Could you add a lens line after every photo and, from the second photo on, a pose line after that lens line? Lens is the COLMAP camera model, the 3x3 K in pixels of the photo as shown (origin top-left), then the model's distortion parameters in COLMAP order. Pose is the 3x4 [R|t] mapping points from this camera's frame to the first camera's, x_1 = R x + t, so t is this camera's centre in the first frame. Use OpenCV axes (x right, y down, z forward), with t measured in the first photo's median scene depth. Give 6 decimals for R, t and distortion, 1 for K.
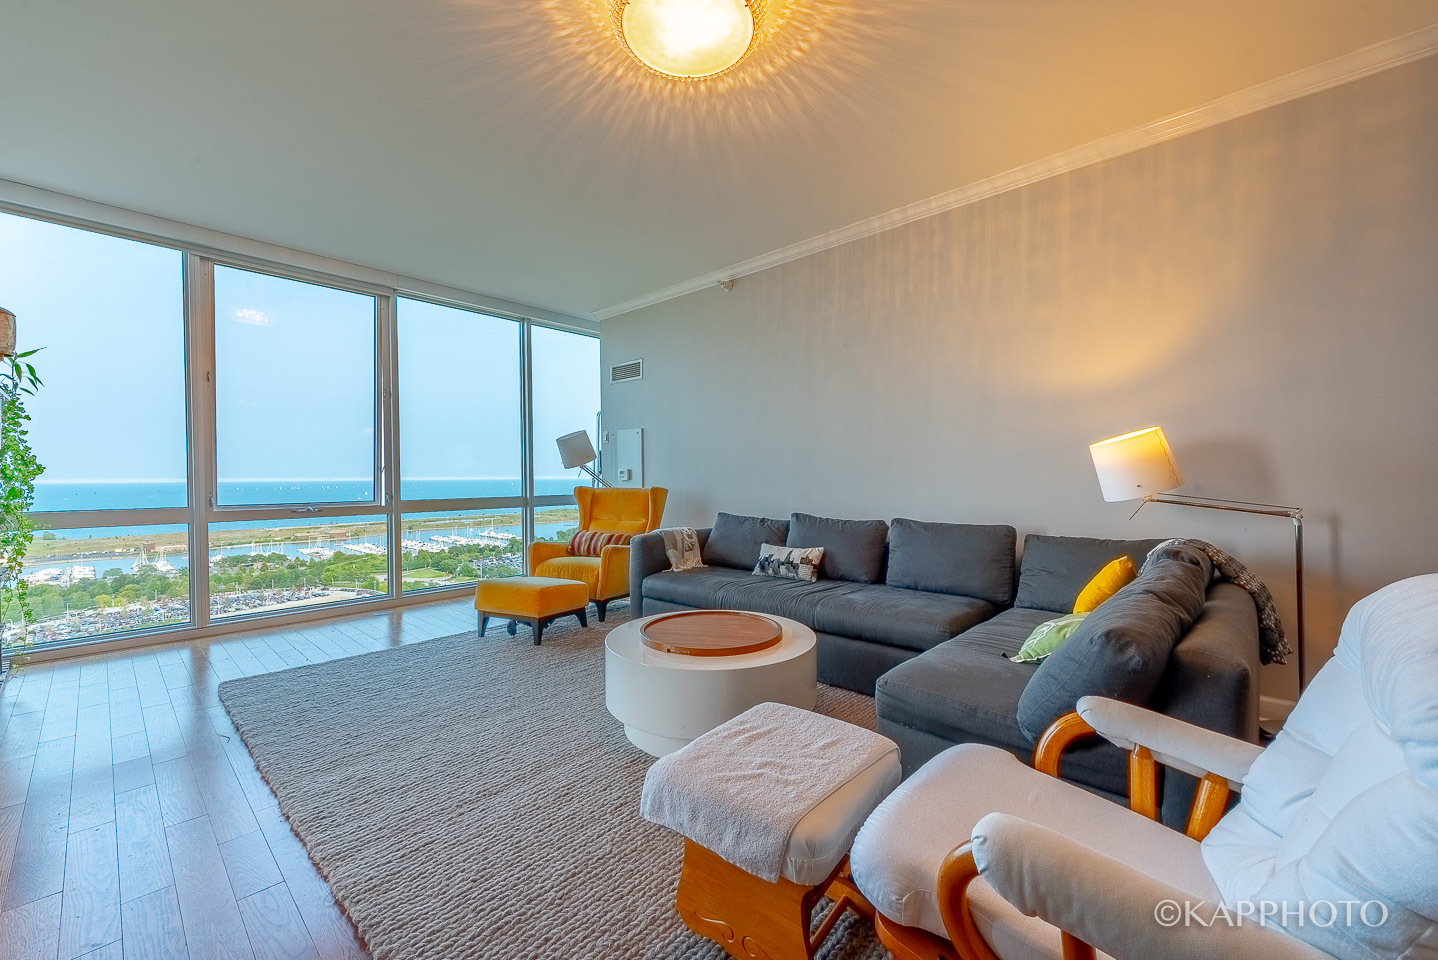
lens RADIAL K [[568.4, 0, 716.4], [0, 568.4, 483.0], [0, 0, 1]] dist [0.019217, -0.005649]
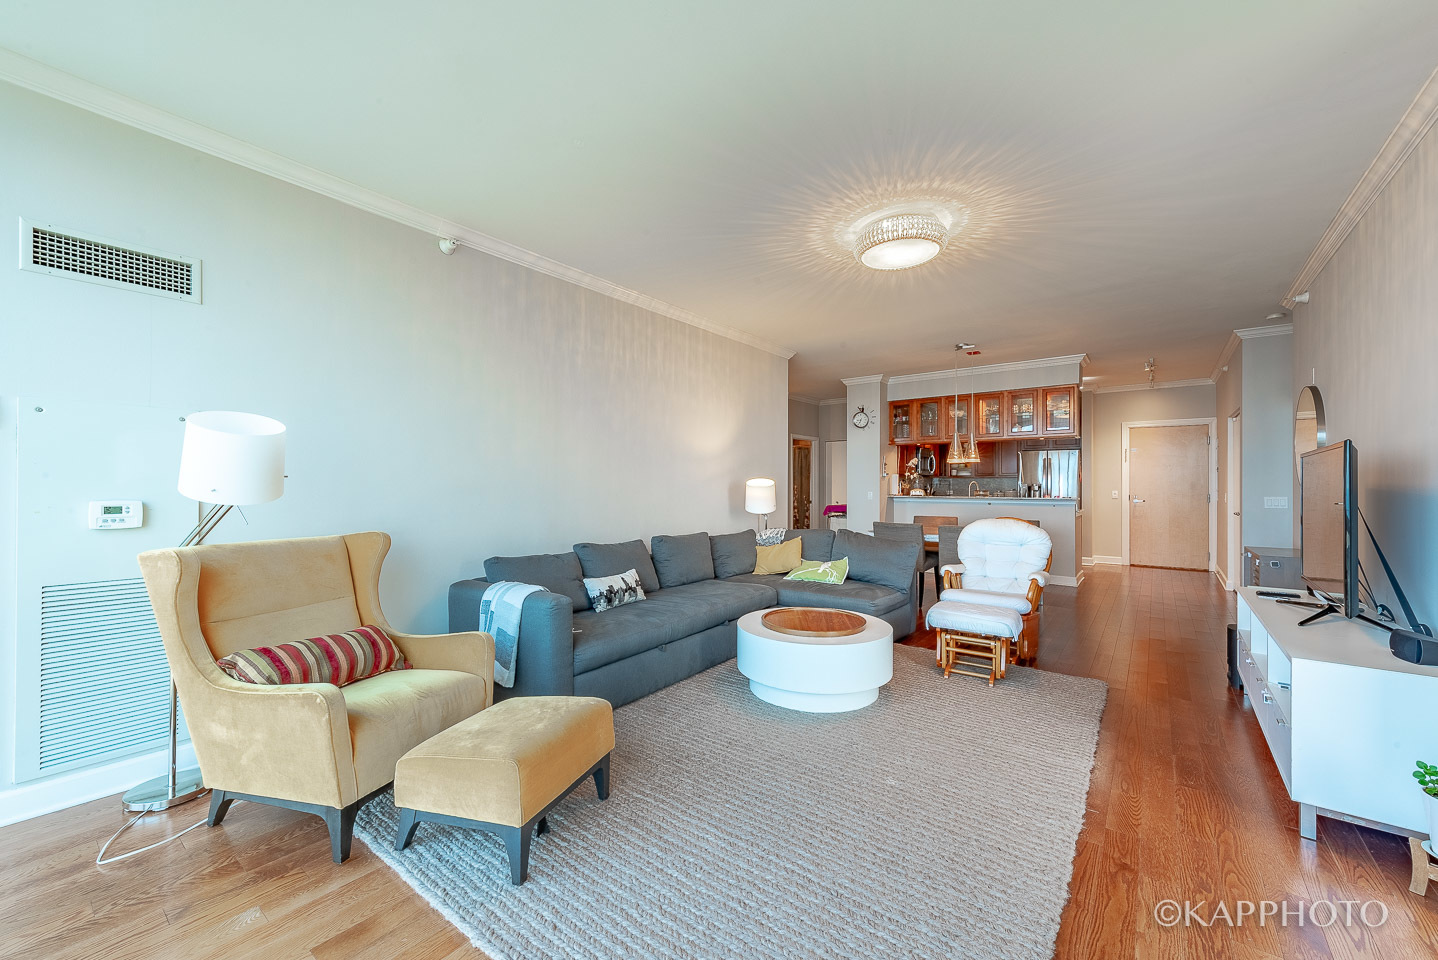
lens RADIAL K [[568.4, 0, 716.4], [0, 568.4, 483.0], [0, 0, 1]] dist [0.019217, -0.005649]
pose [[-0.088766, 0.008033, 0.996020, -0.937897], [0.012000, 0.999904, -0.006995, -0.045756], [-0.995980, 0.011331, -0.088854, 0.932692]]
